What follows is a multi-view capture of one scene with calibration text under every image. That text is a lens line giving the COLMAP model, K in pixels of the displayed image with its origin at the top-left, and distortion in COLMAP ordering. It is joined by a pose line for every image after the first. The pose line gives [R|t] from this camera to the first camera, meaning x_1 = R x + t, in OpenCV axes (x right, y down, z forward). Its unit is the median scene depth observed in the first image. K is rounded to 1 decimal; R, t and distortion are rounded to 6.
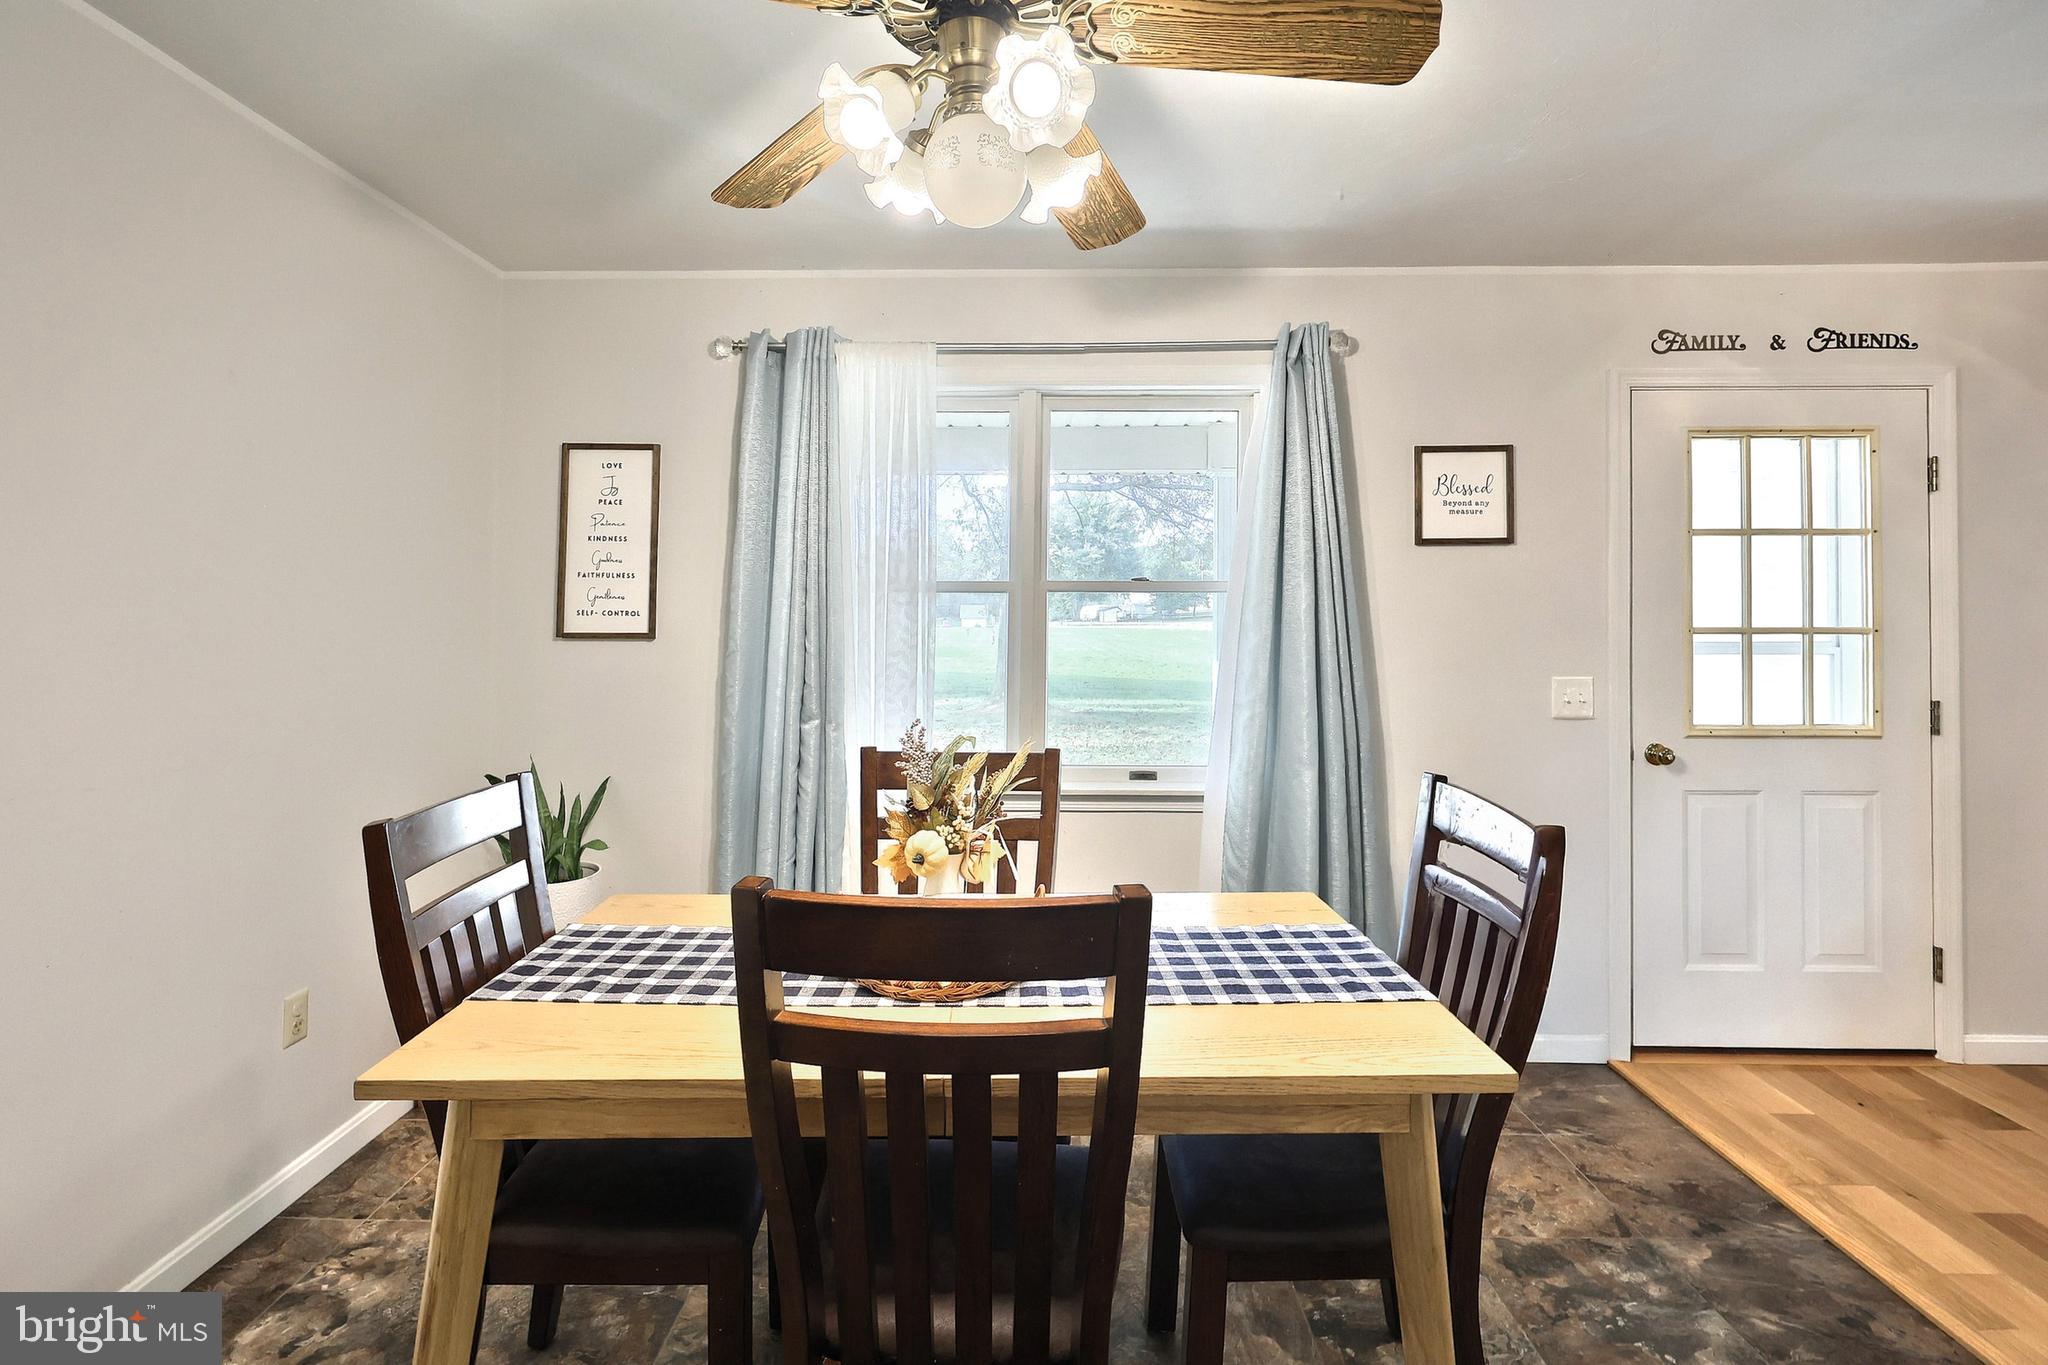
lens RADIAL K [[926.0, 0, 1021.1], [0, 926.0, 580.5], [0, 0, 1]] dist [0.000927, 0.000066]
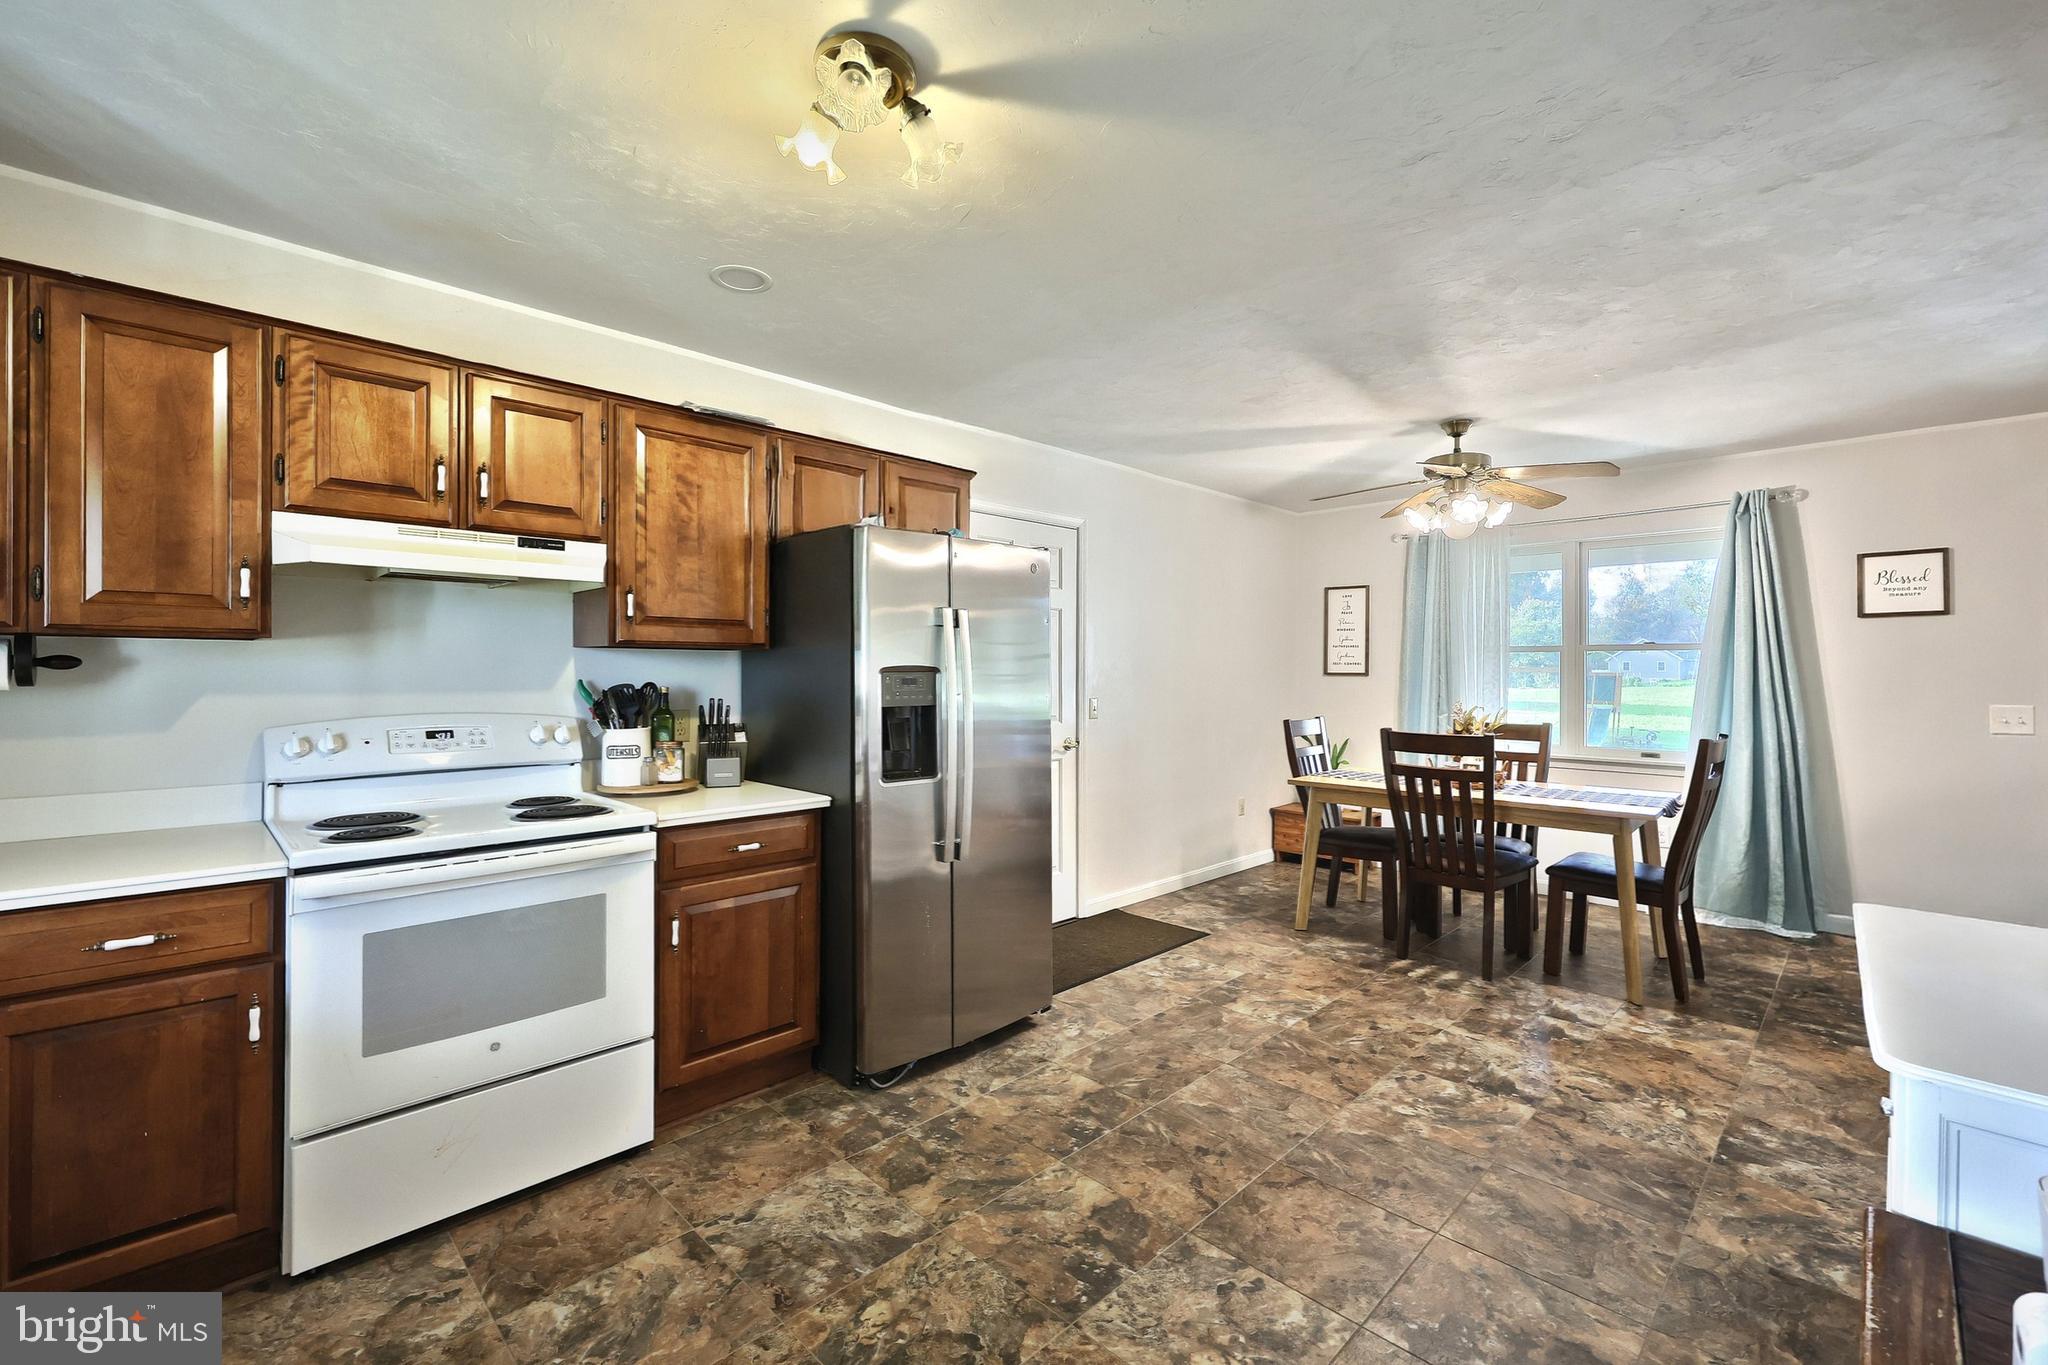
lens RADIAL K [[860.6, 0, 1015.0], [0, 860.6, 658.6], [0, 0, 1]] dist [0.000235, -0.000039]
pose [[0.710344, -0.007721, -0.703812, 0.438402], [0.022528, 0.999677, 0.011770, -0.018872], [0.703494, -0.024217, 0.710288, -1.018633]]
